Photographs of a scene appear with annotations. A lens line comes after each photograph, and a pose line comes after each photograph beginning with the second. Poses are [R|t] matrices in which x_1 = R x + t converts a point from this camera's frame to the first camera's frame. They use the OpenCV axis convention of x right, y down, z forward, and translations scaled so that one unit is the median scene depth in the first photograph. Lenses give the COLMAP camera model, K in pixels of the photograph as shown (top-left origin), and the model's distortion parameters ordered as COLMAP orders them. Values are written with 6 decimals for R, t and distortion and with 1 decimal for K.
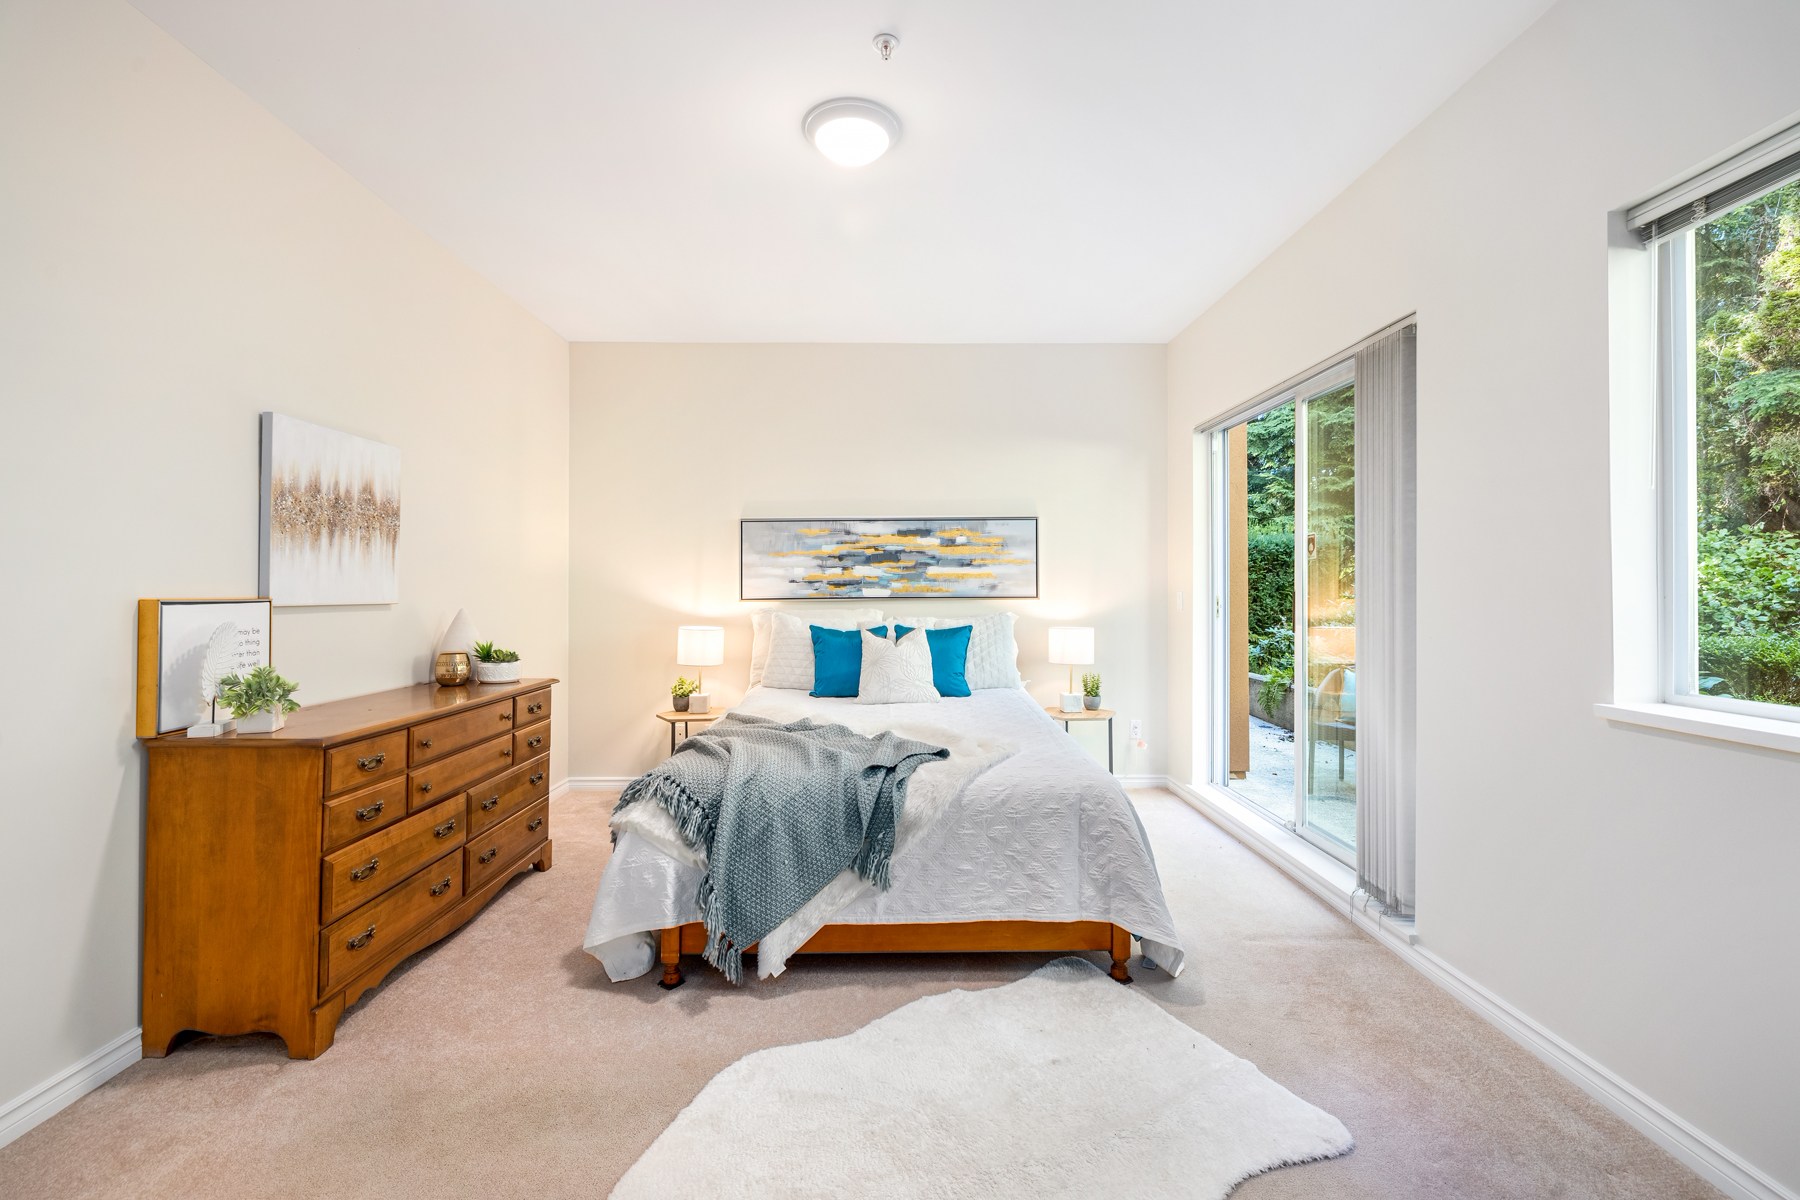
lens RADIAL K [[753.9, 0, 903.5], [0, 753.9, 584.8], [0, 0, 1]] dist [-0.001349, 0.000230]
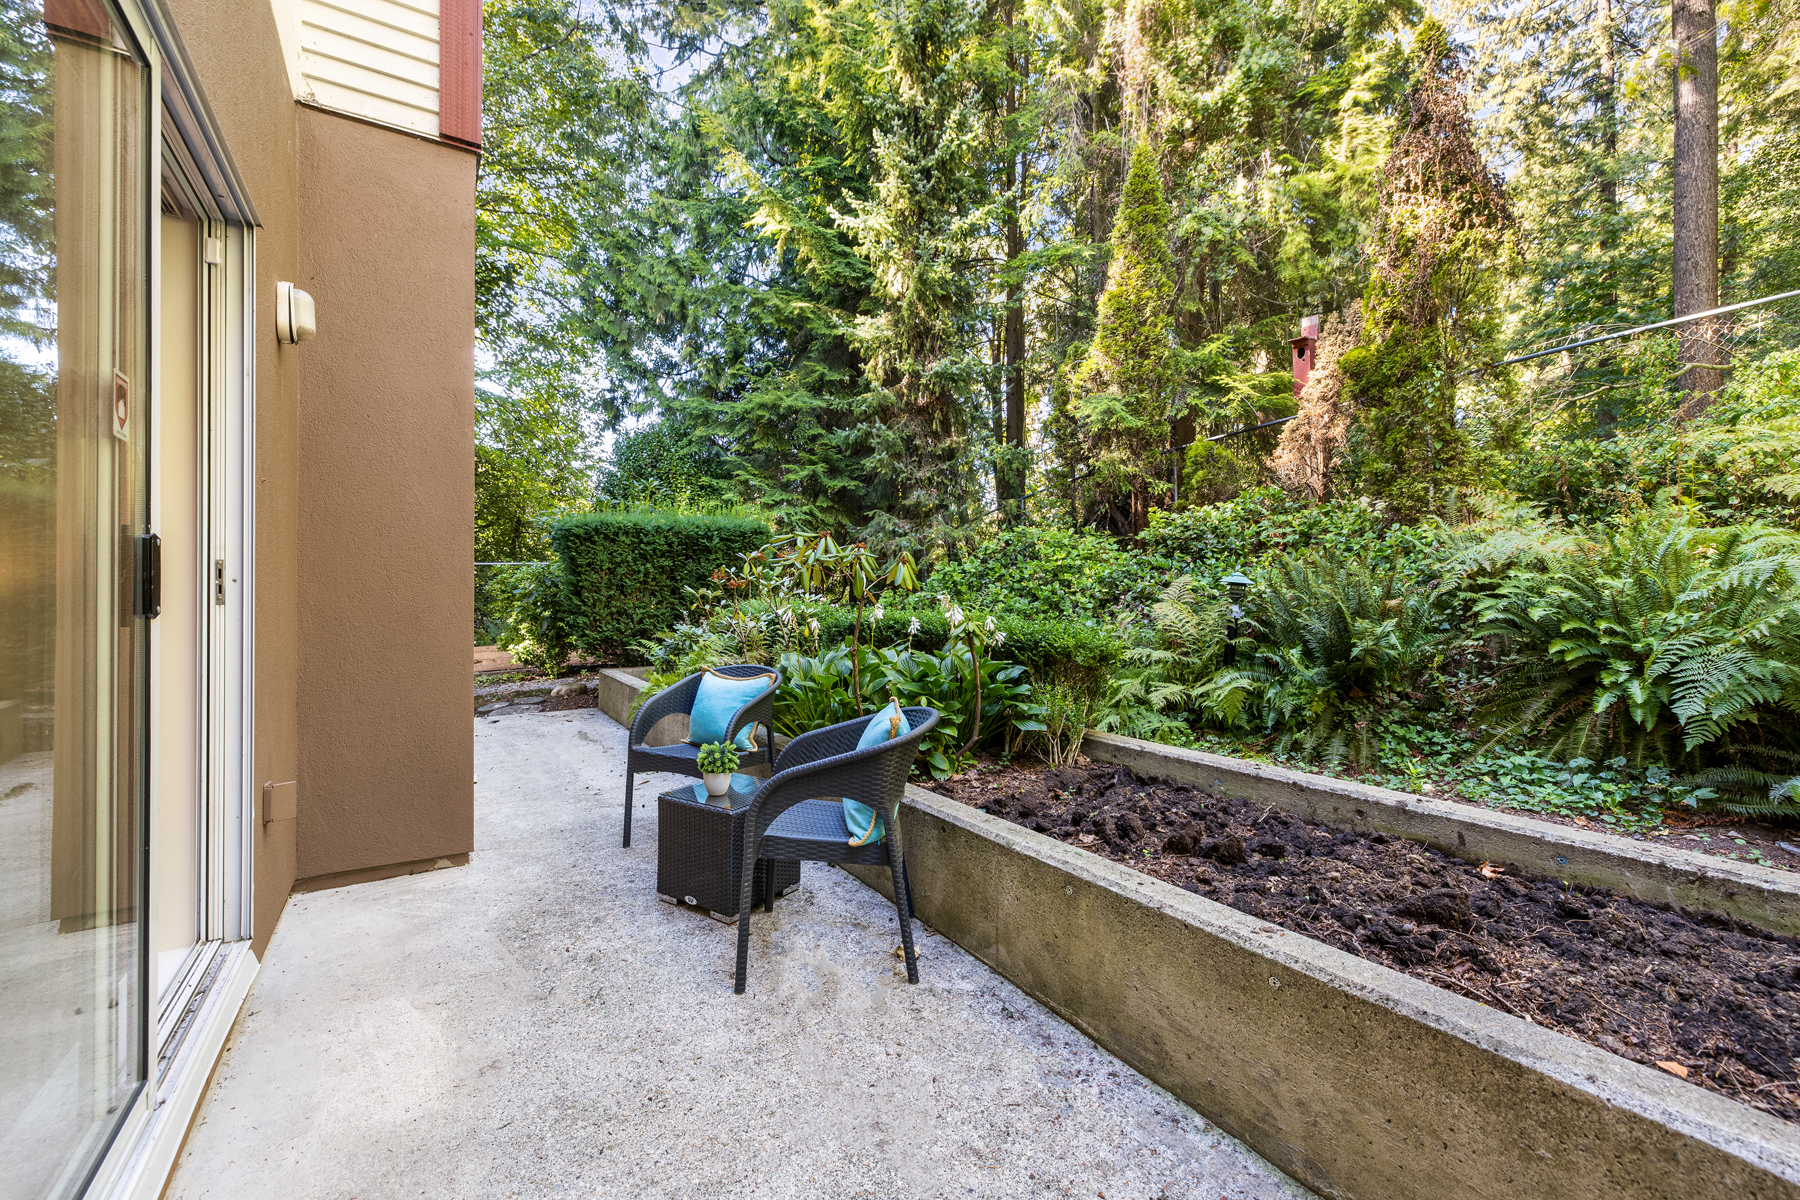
lens RADIAL K [[753.9, 0, 903.5], [0, 753.9, 584.8], [0, 0, 1]] dist [-0.001349, 0.000230]
pose [[0.850047, 0.003668, 0.526694, 0.548799], [-0.002799, 0.999993, -0.002447, 0.030582], [-0.526699, 0.000605, 0.850052, 0.332700]]
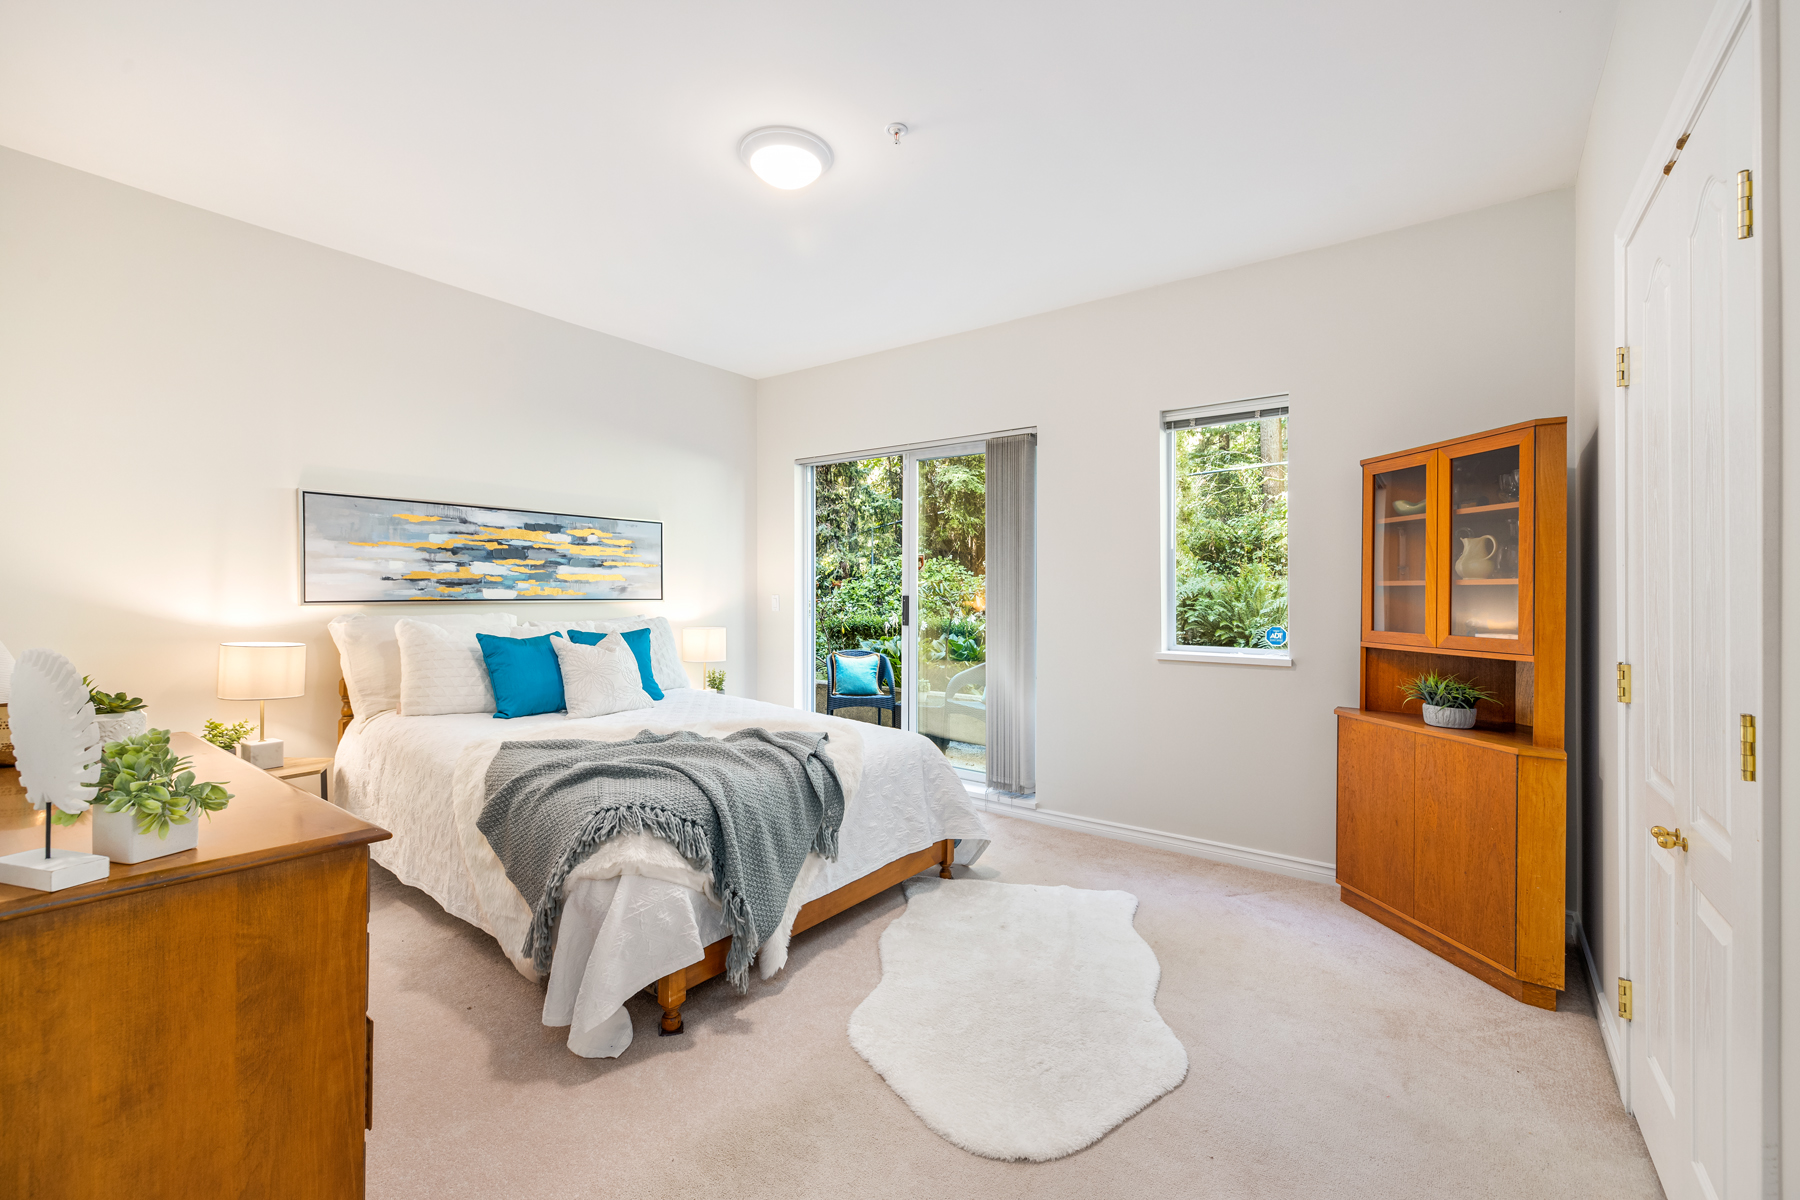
lens RADIAL K [[741.1, 0, 909.9], [0, 741.1, 588.4], [0, 0, 1]] dist [0.000301, 0.000054]
pose [[0.613238, 0.012693, 0.789796, -0.414932], [-0.013653, 0.999892, -0.005469, 0.002064], [-0.789780, -0.007429, 0.613345, 0.117232]]
